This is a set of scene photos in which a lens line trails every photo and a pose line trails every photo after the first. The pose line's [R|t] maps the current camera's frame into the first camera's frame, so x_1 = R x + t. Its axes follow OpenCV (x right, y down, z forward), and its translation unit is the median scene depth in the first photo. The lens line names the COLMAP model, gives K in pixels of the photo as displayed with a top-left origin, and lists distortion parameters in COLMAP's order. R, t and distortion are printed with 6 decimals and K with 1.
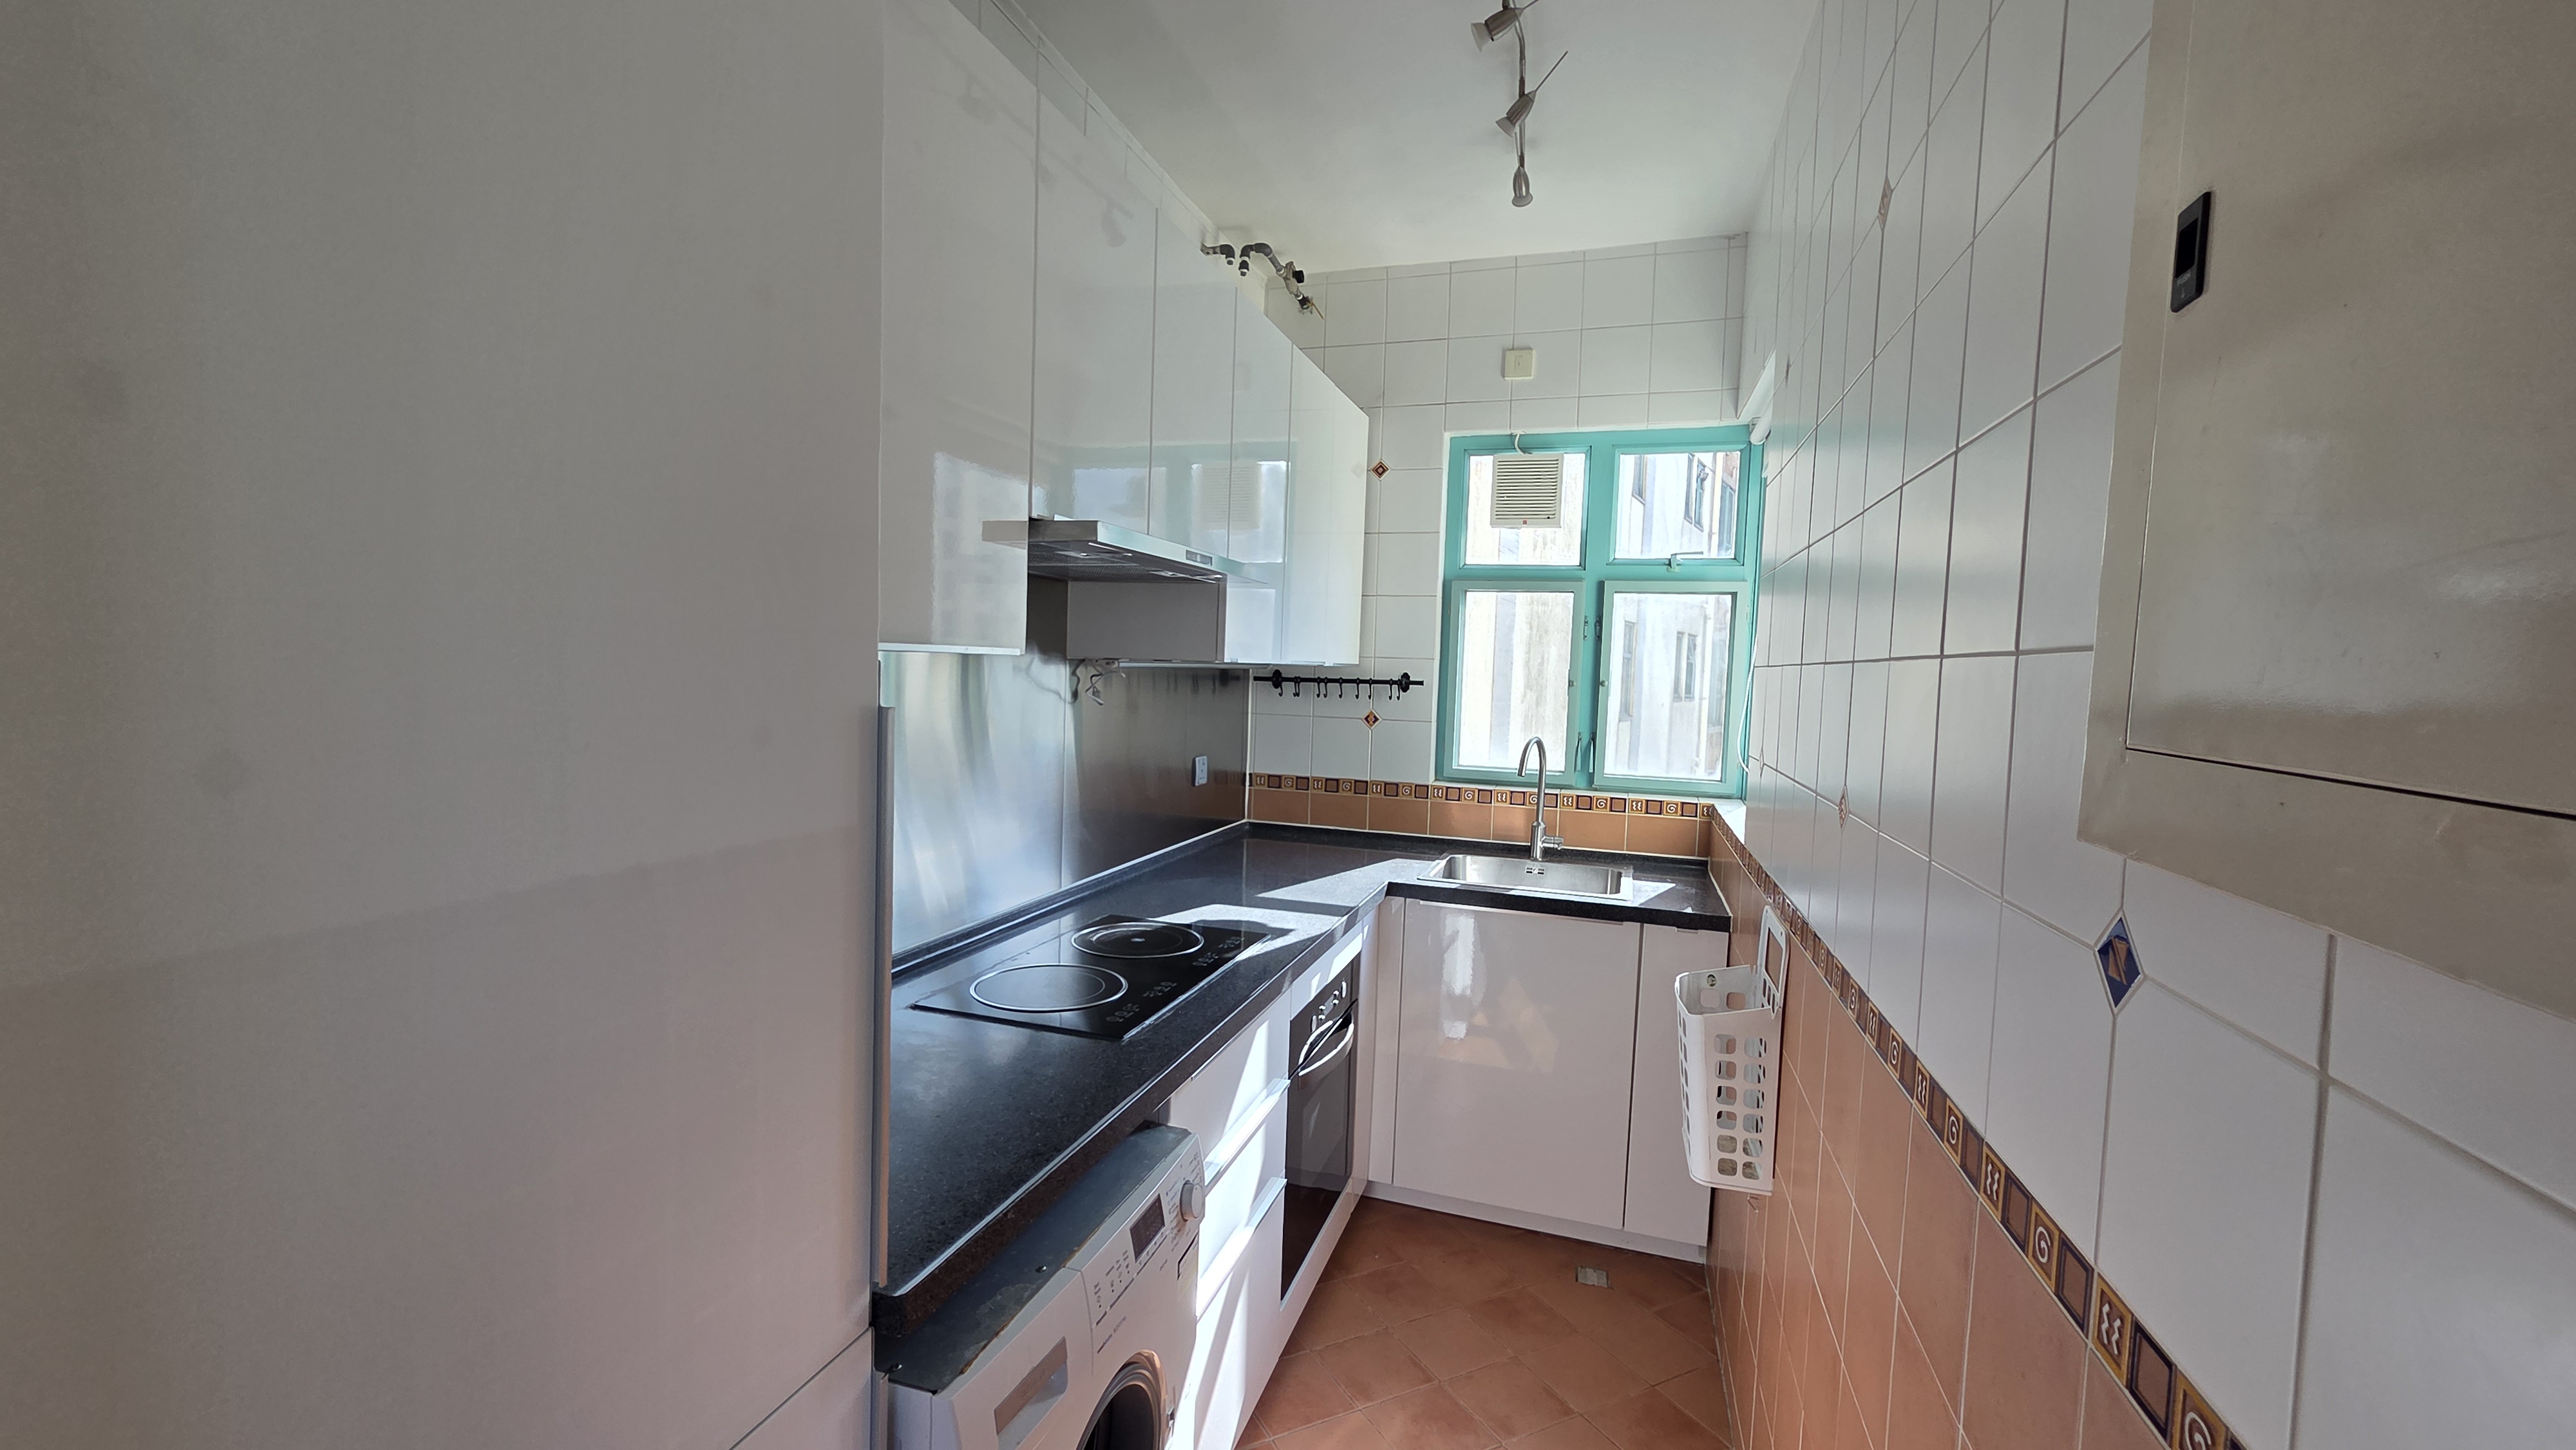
lens RADIAL K [[1042.1, 0, 1282.9], [0, 1042.1, 725.6], [0, 0, 1]] dist [0.003447, -0.000665]
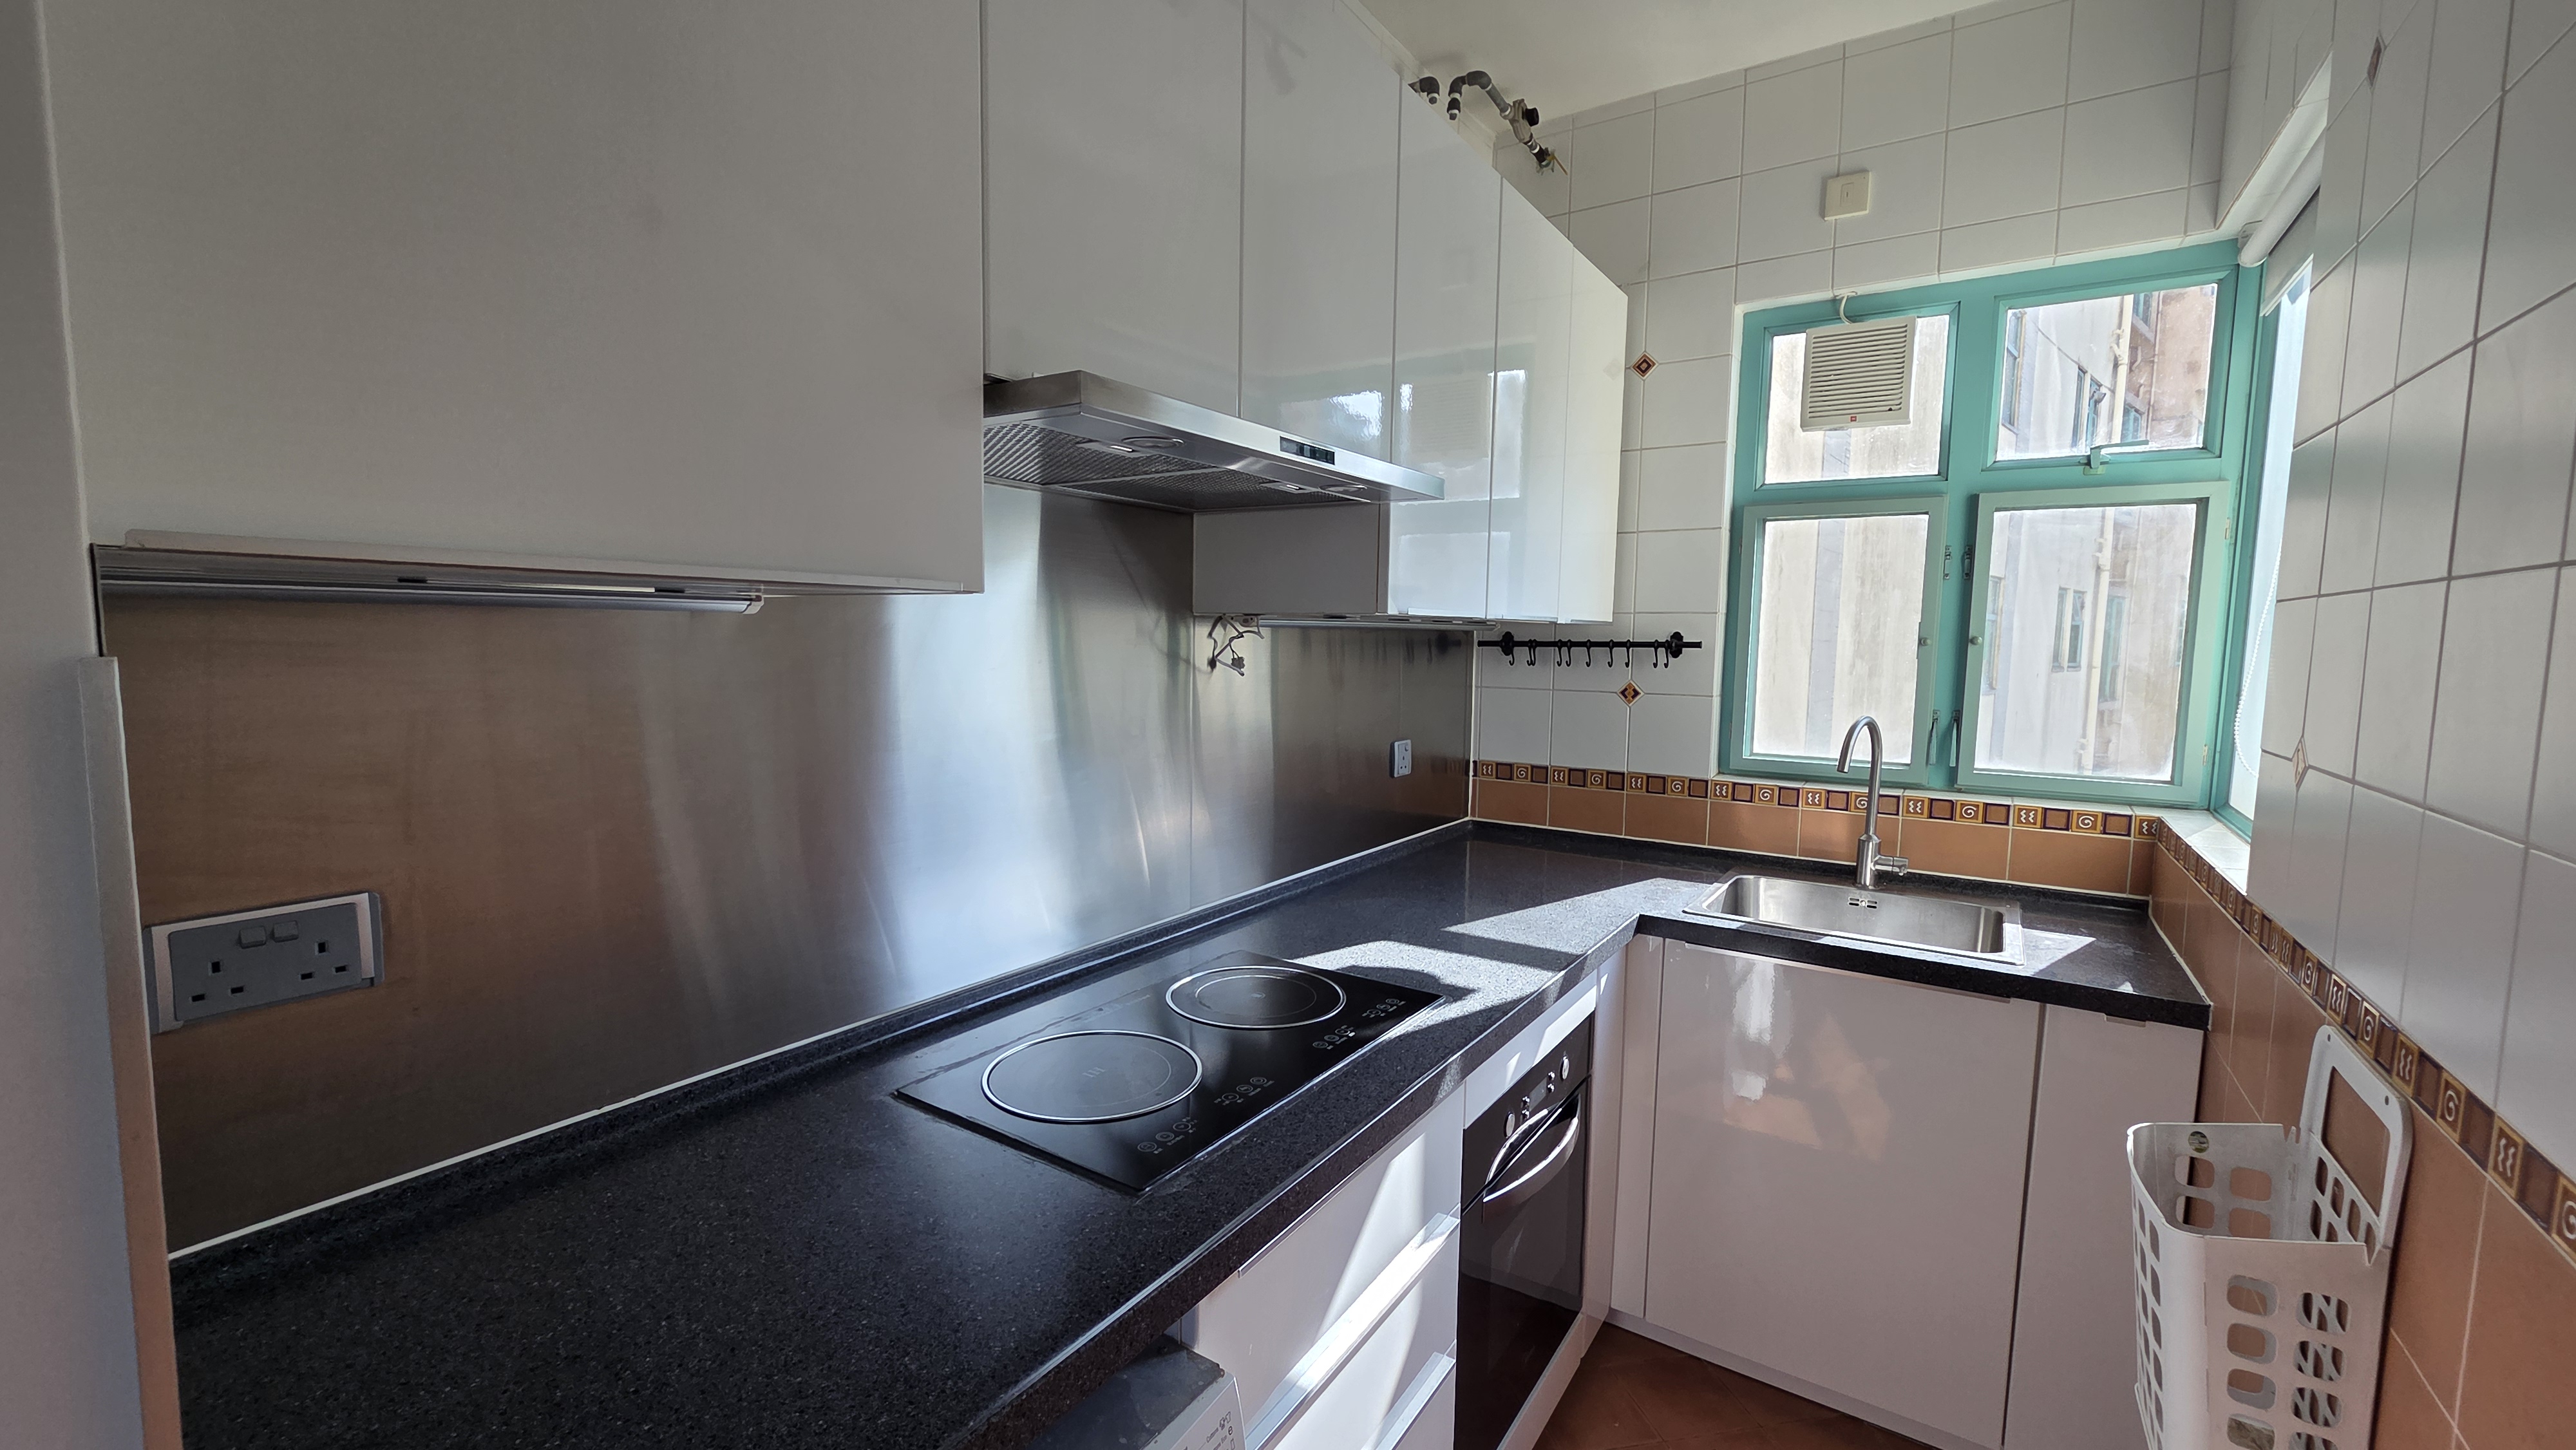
lens RADIAL K [[1042.1, 0, 1288.5], [0, 1042.1, 728.0], [0, 0, 1]] dist [0.003447, -0.000665]
pose [[0.964265, 0.005937, -0.264873, 0.050124], [0.000733, 0.999685, 0.025077, 0.000147], [0.264939, -0.024375, 0.963957, 0.204938]]
